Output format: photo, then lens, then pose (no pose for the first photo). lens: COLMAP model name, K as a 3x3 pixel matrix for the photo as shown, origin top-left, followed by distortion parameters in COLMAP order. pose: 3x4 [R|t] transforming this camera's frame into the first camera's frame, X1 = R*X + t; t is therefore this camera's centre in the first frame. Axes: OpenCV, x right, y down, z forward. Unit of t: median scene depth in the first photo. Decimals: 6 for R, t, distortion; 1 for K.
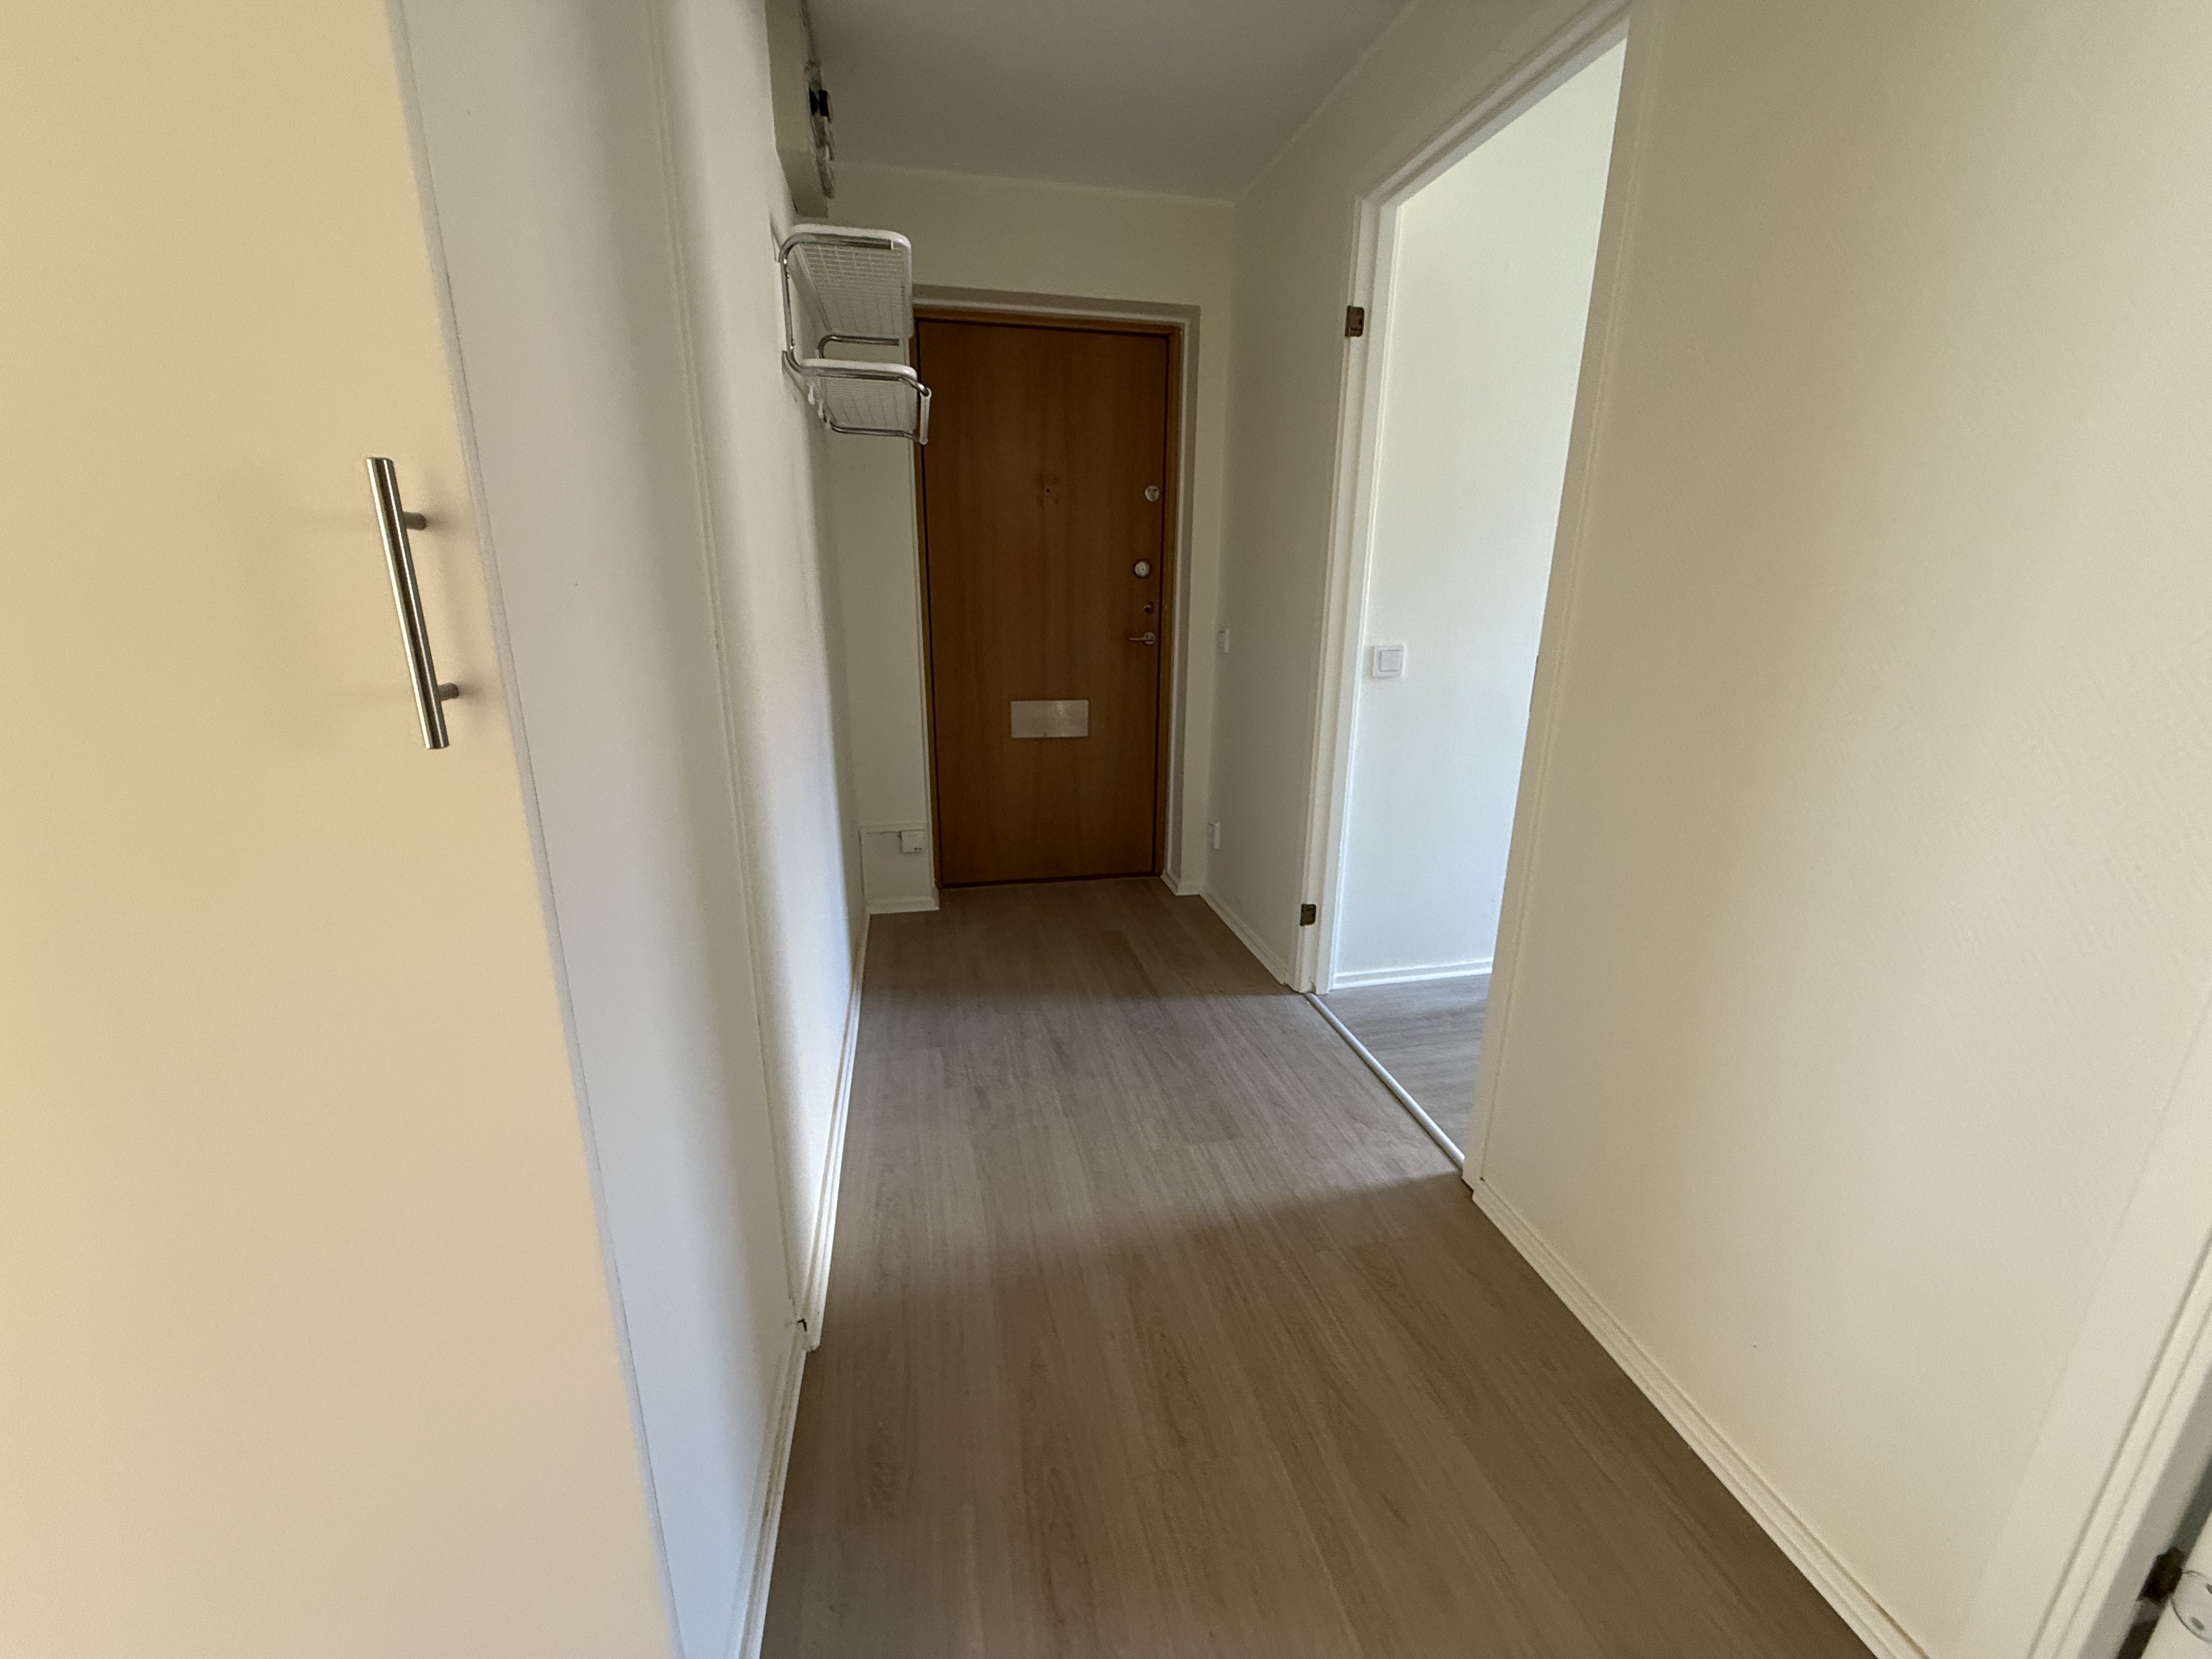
lens RADIAL K [[875.0, 0, 1108.6], [0, 875.0, 826.9], [0, 0, 1]] dist [-0.002570, 0.000459]
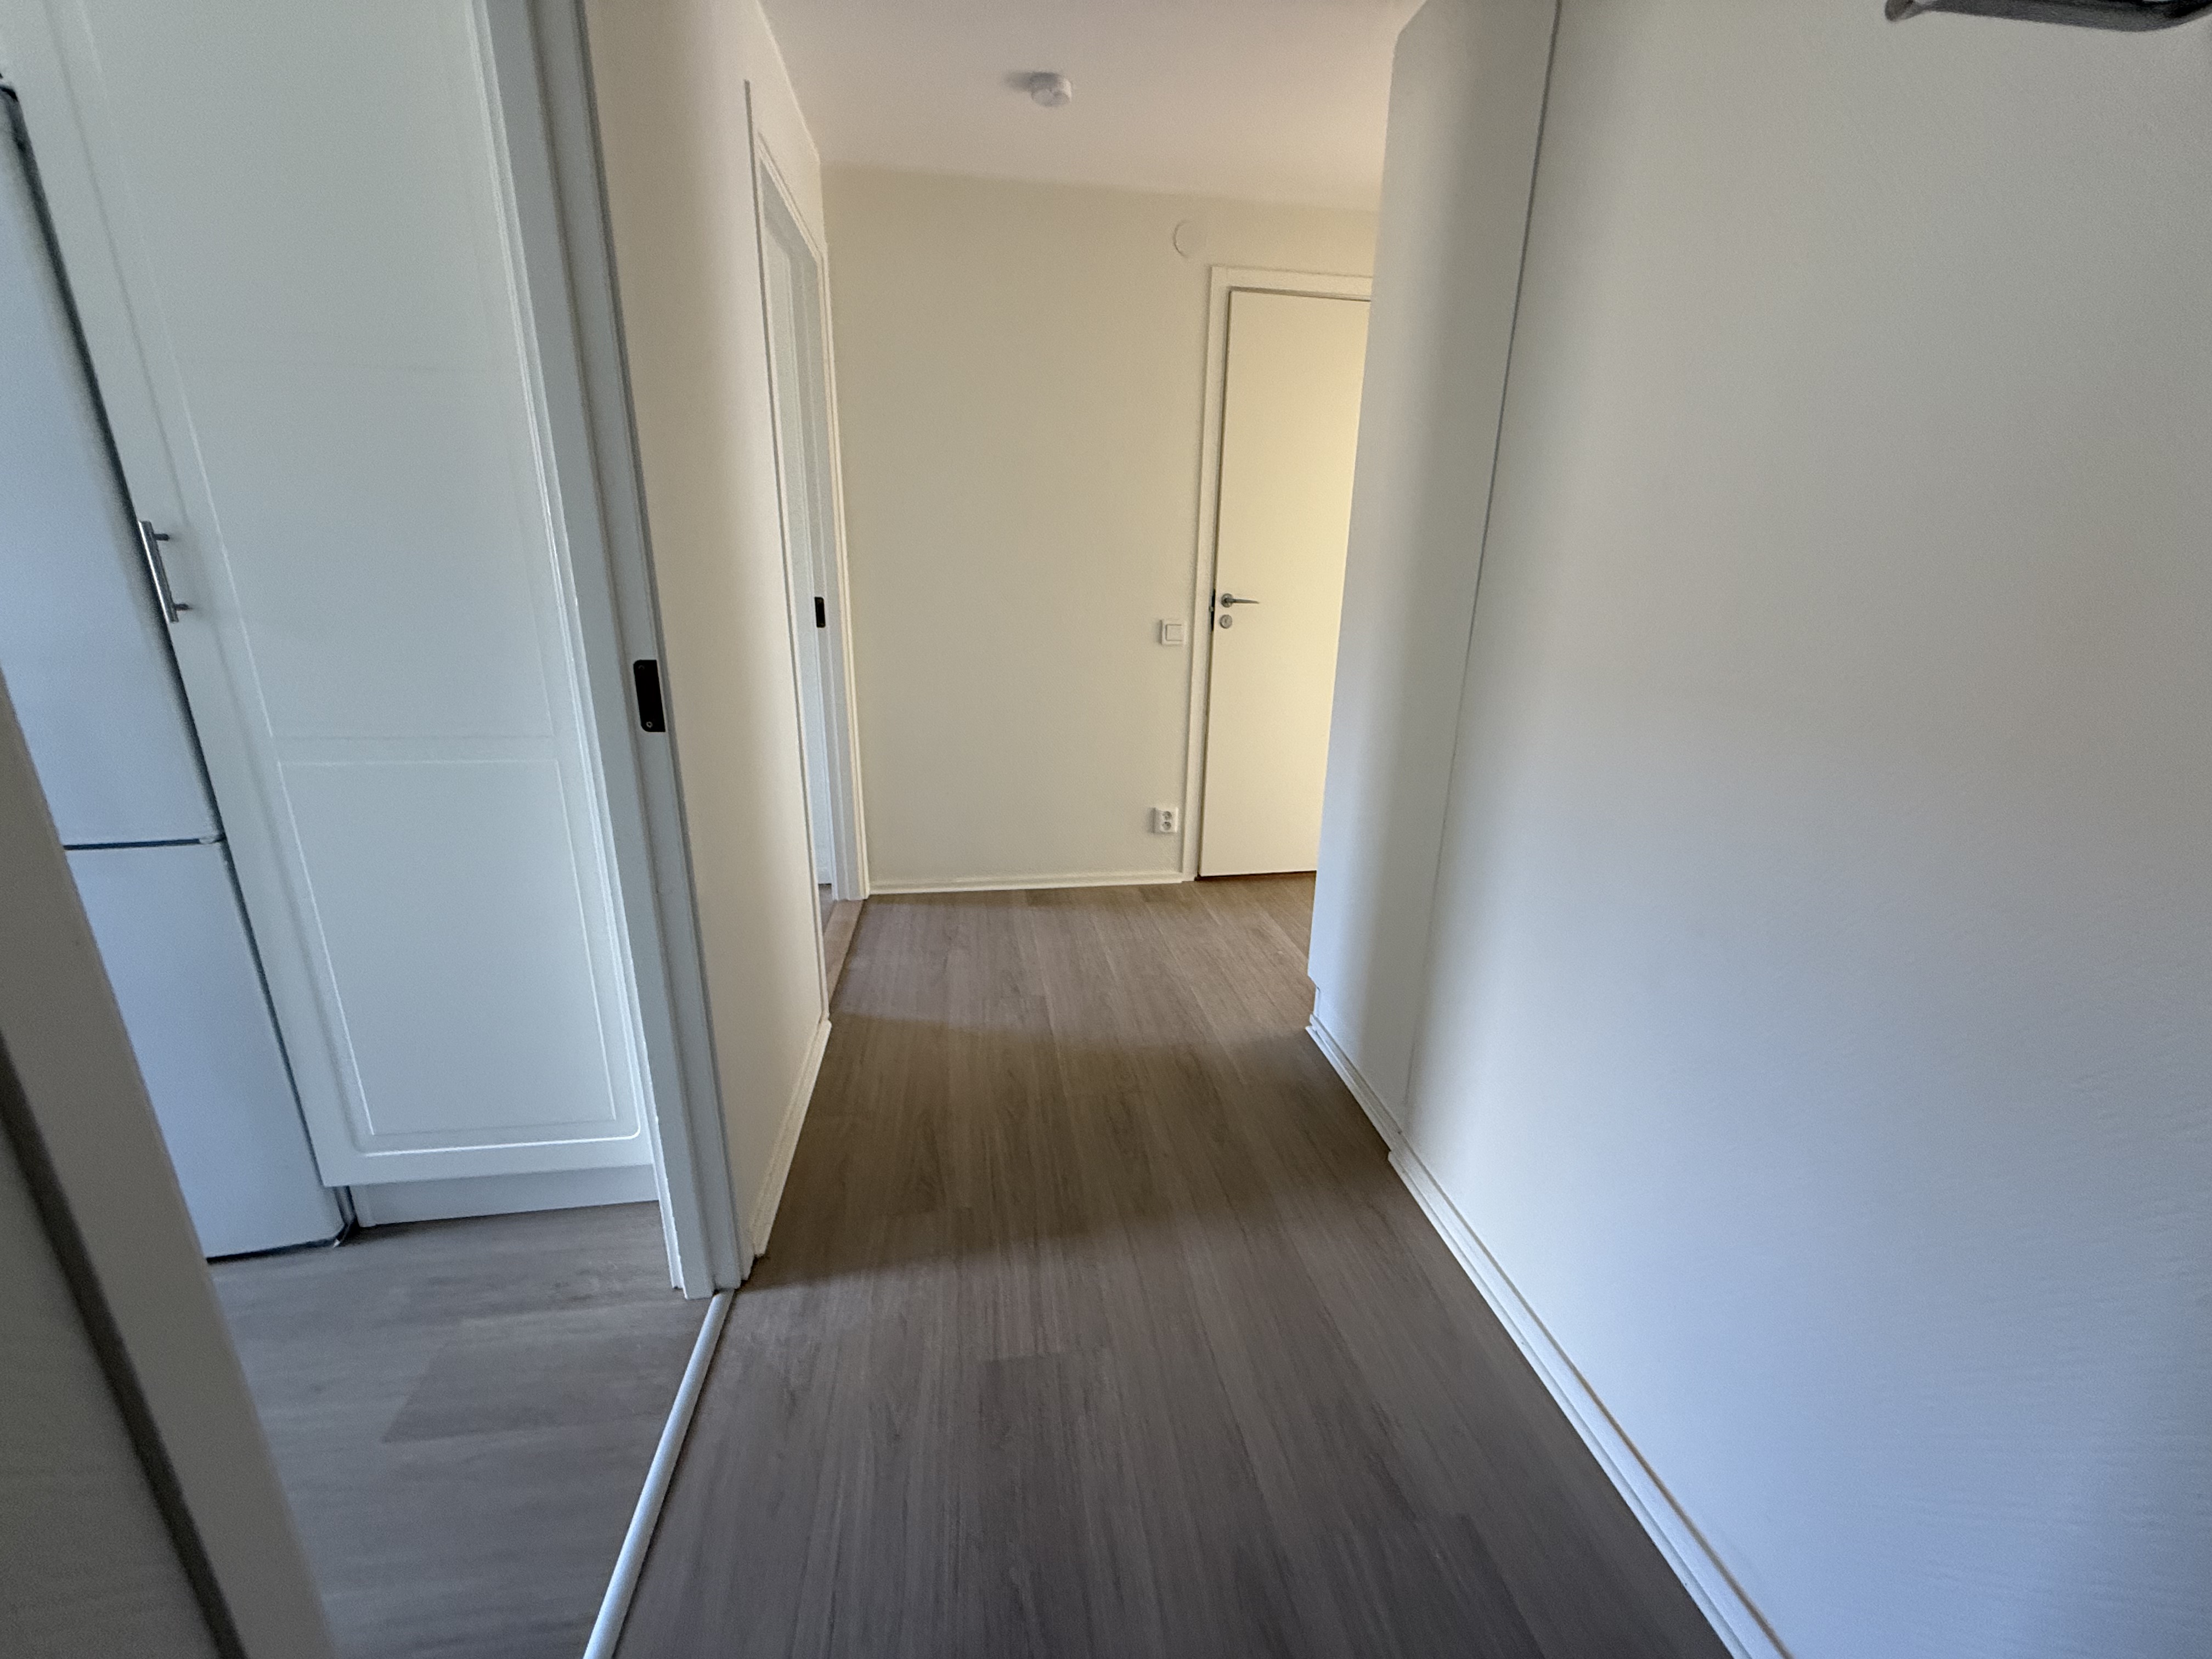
lens RADIAL K [[875.0, 0, 1108.6], [0, 875.0, 826.9], [0, 0, 1]] dist [-0.002570, 0.000459]
pose [[-0.997766, -0.044213, 0.050090, 0.036305], [-0.009528, 0.836214, 0.548320, -0.427612], [-0.066129, 0.546618, -0.834767, 1.457782]]
